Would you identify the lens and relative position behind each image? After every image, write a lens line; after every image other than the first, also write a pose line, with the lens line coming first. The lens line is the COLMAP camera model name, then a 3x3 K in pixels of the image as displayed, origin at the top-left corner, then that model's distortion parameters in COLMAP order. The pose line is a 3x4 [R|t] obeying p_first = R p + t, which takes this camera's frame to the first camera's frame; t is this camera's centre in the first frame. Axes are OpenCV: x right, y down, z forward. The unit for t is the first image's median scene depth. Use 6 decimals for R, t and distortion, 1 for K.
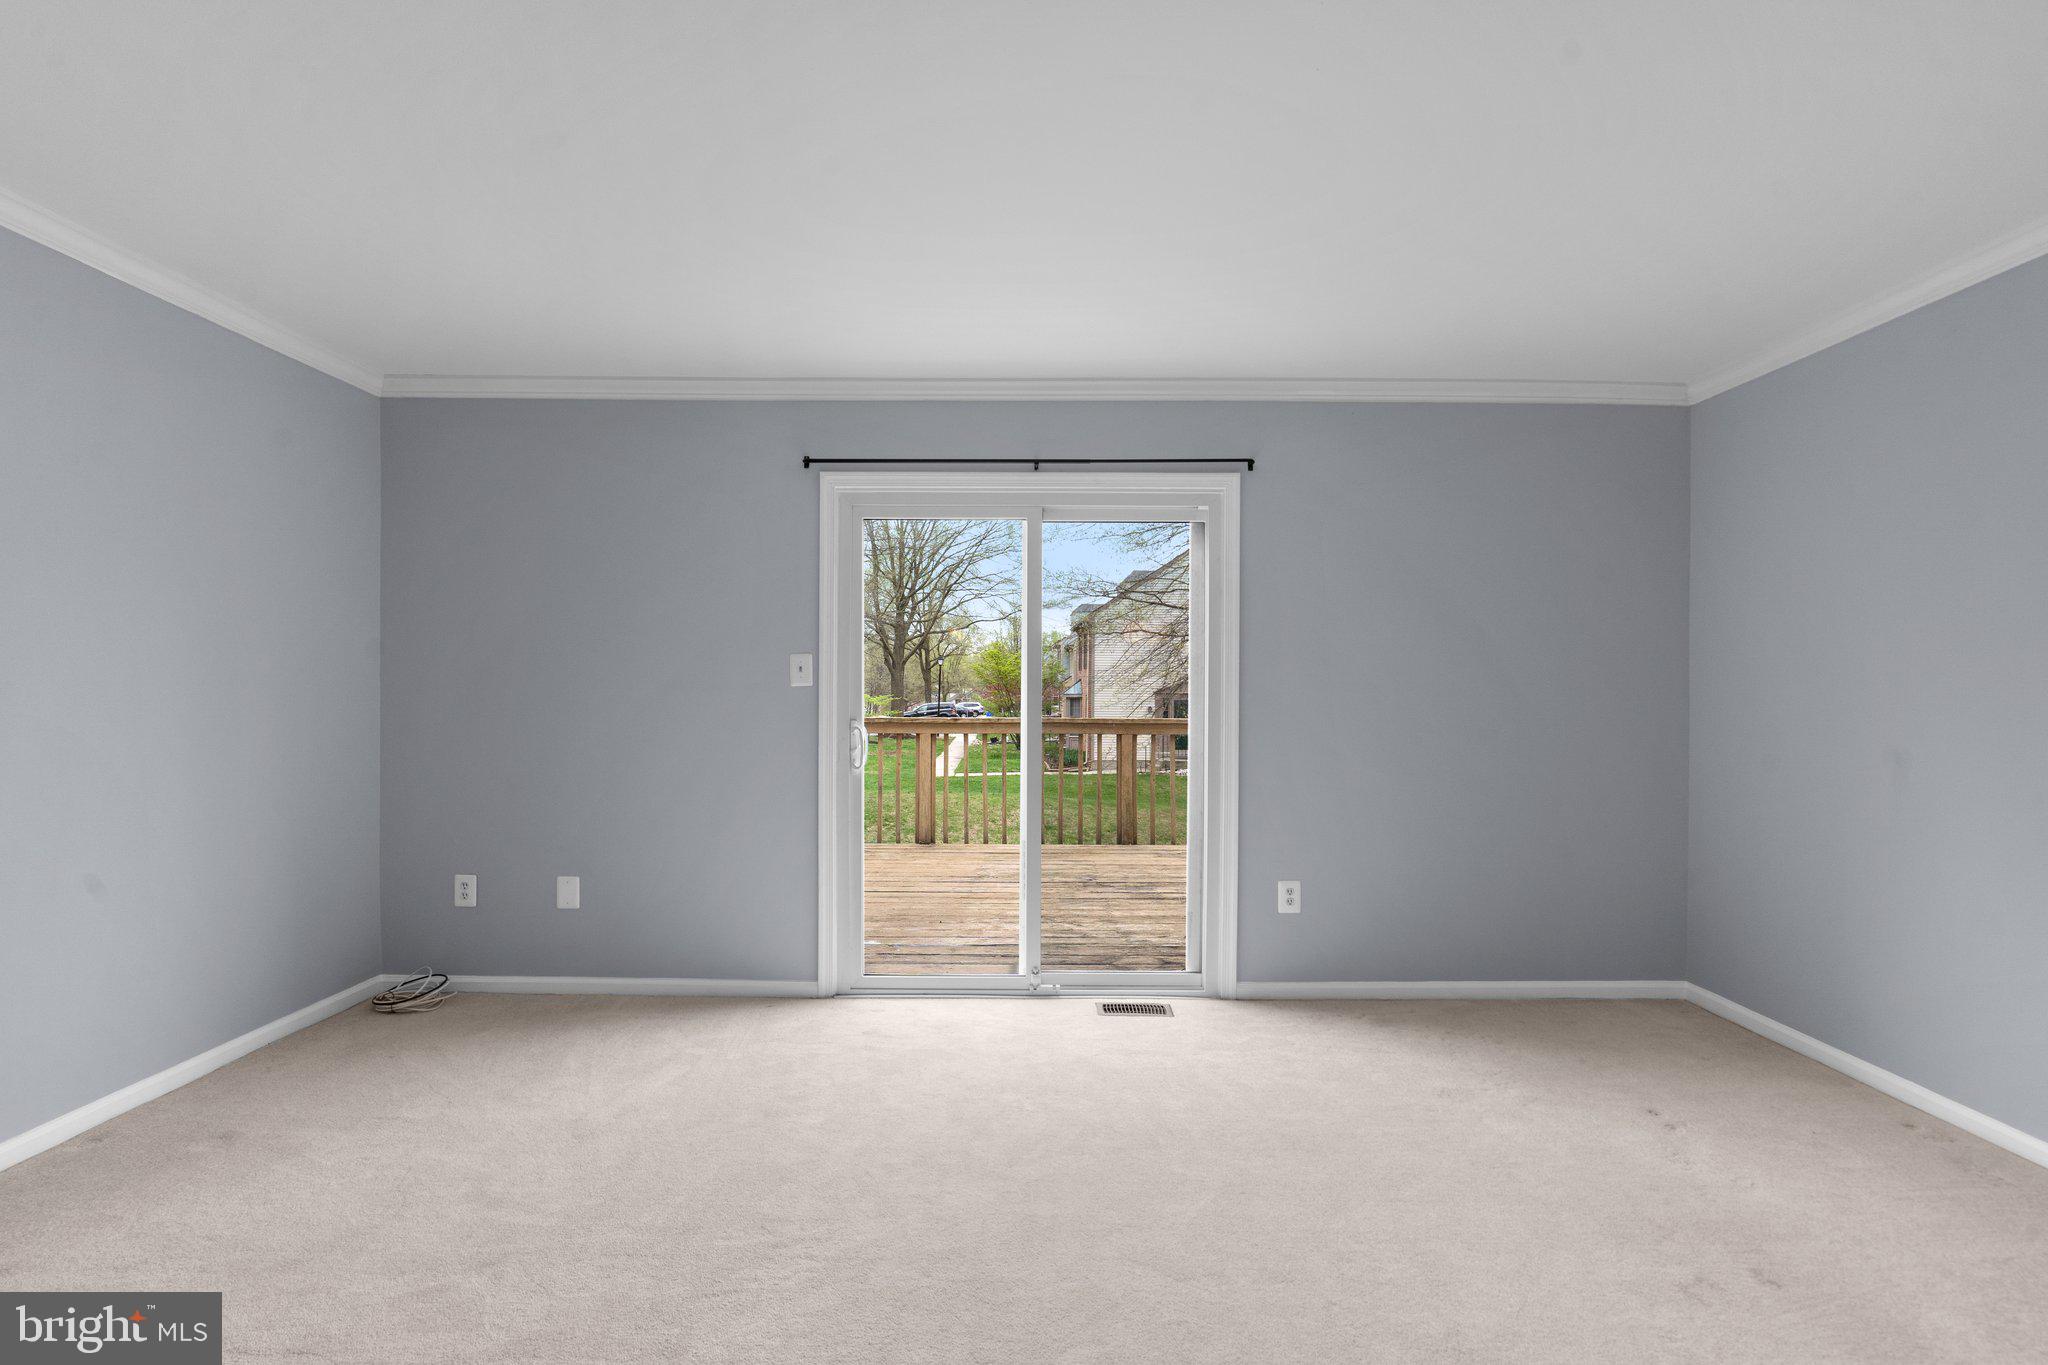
lens RADIAL K [[944.6, 0, 1022.8], [0, 944.6, 693.9], [0, 0, 1]] dist [-0.008805, 0.003319]
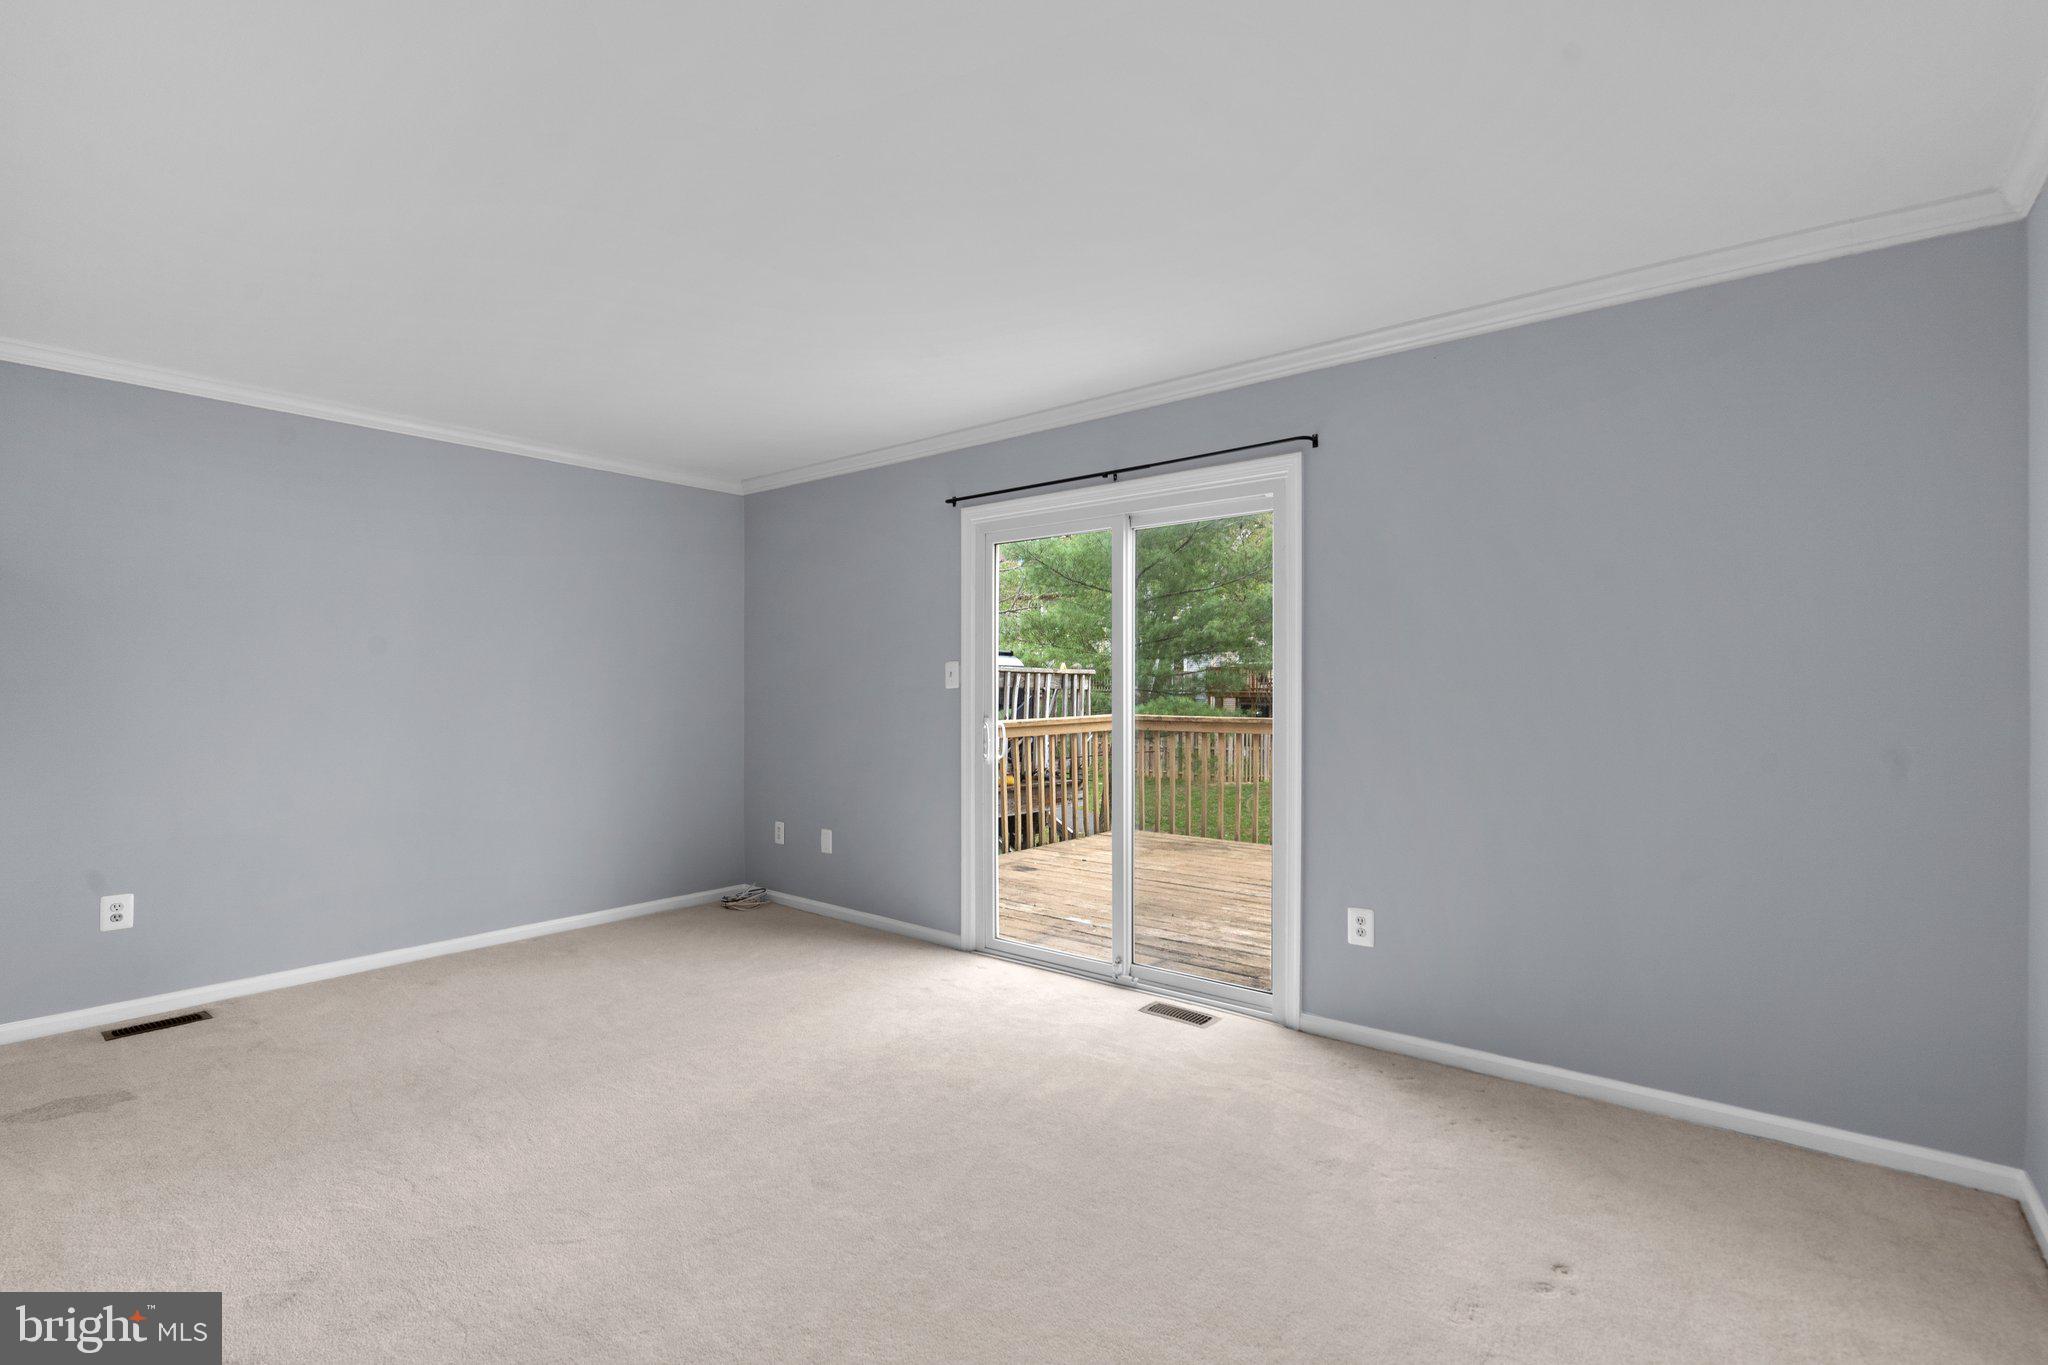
lens RADIAL K [[944.6, 0, 1012.0], [0, 944.6, 685.4], [0, 0, 1]] dist [-0.008805, 0.003319]
pose [[0.771069, -0.006701, -0.636716, 0.590686], [0.000175, 0.999947, -0.010311, 0.000725], [0.636752, 0.007838, 0.771029, 0.120366]]
